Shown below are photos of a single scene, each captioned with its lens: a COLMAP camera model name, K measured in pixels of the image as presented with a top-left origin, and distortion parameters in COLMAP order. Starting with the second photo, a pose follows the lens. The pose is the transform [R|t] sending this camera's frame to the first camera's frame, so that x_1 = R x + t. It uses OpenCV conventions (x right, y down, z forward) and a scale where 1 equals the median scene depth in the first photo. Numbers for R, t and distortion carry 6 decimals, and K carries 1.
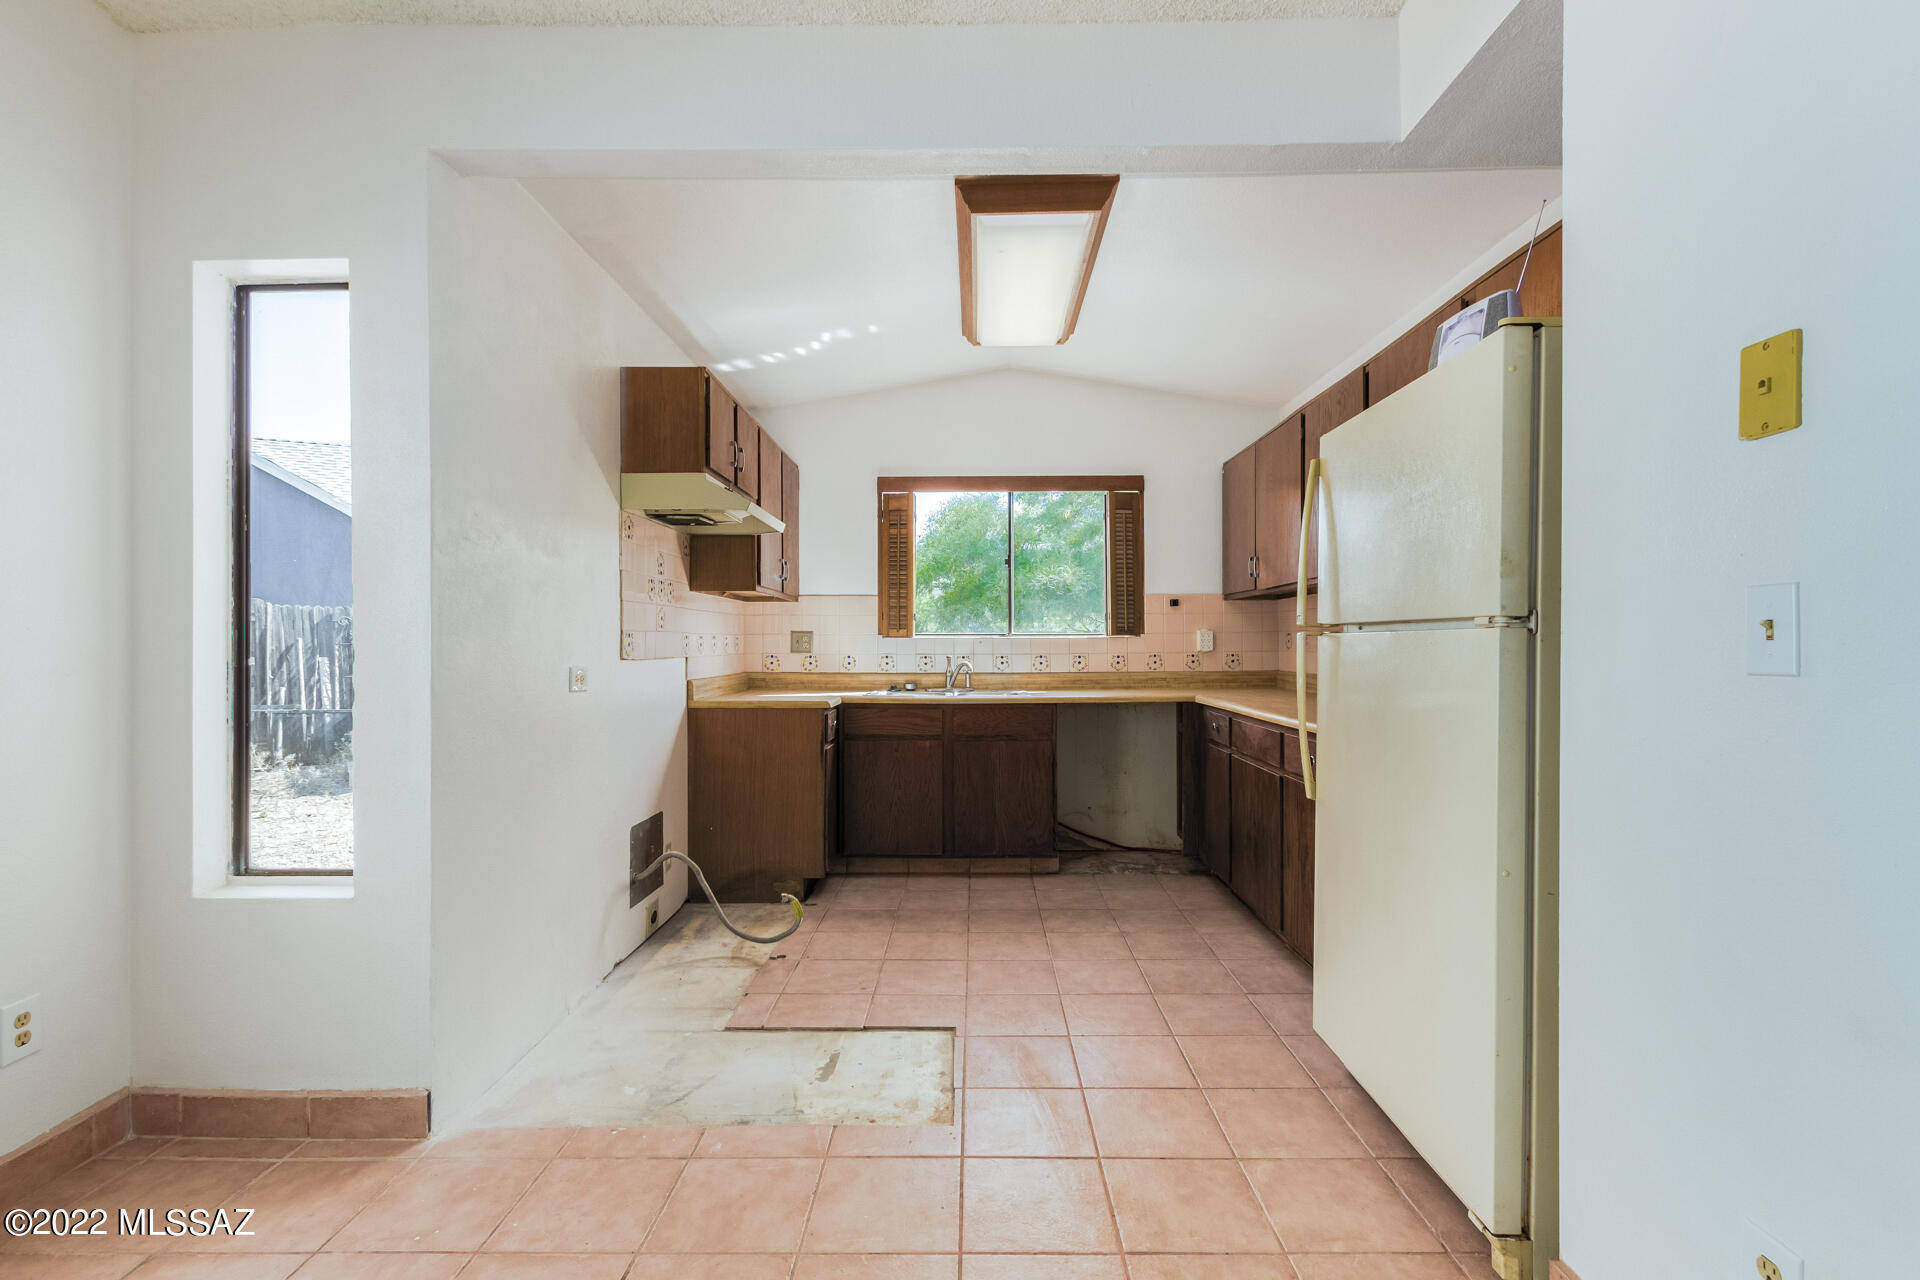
lens RADIAL K [[896.3, 0, 971.2], [0, 896.3, 649.8], [0, 0, 1]] dist [0.016428, -0.005318]
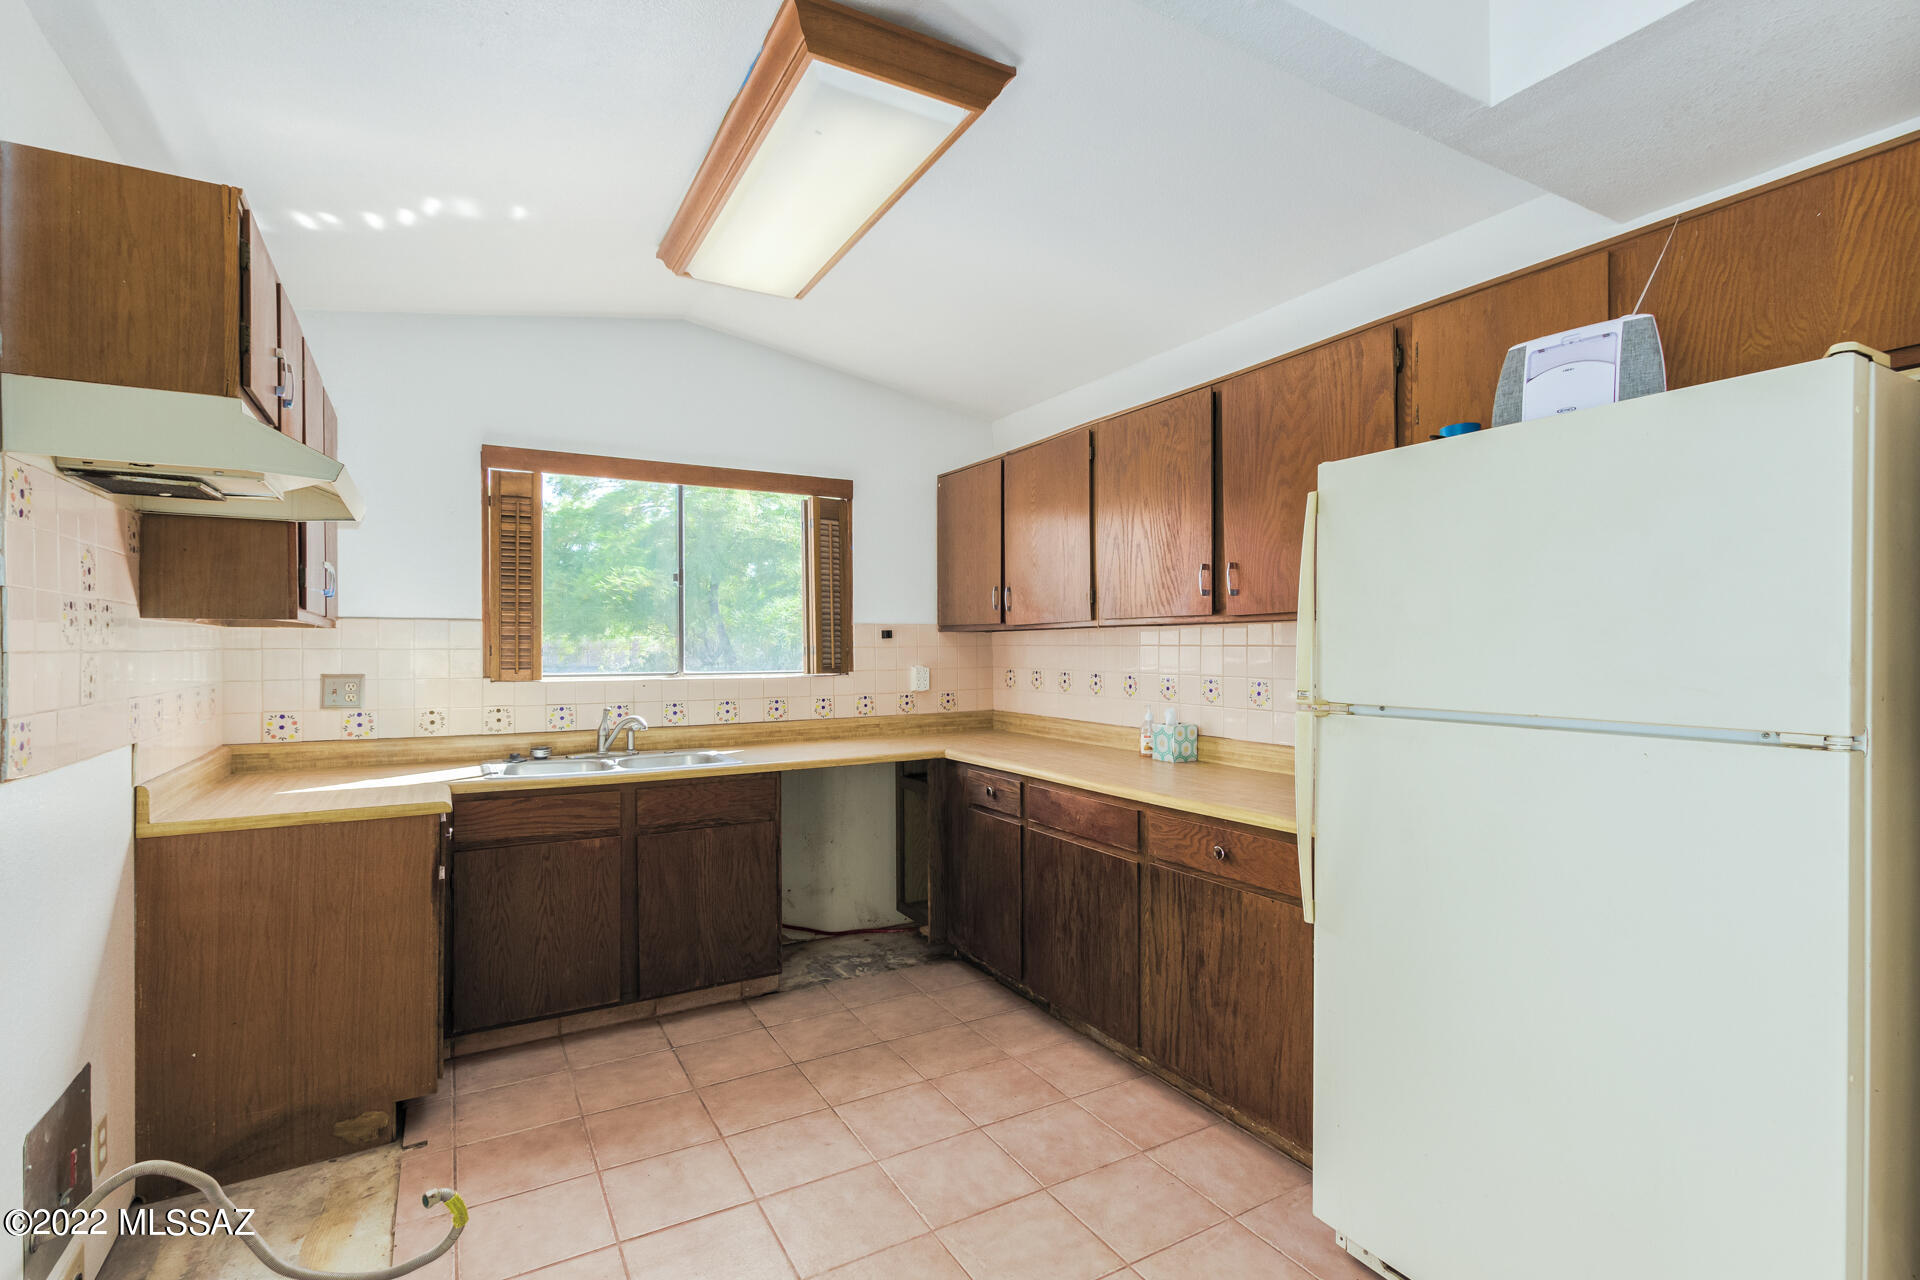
lens RADIAL K [[896.3, 0, 987.8], [0, 896.3, 652.7], [0, 0, 1]] dist [0.016428, -0.005318]
pose [[0.855210, -0.002701, 0.518275, -0.169889], [0.003432, 0.999994, -0.000451, -0.044816], [-0.518270, 0.002165, 0.855214, 0.295480]]
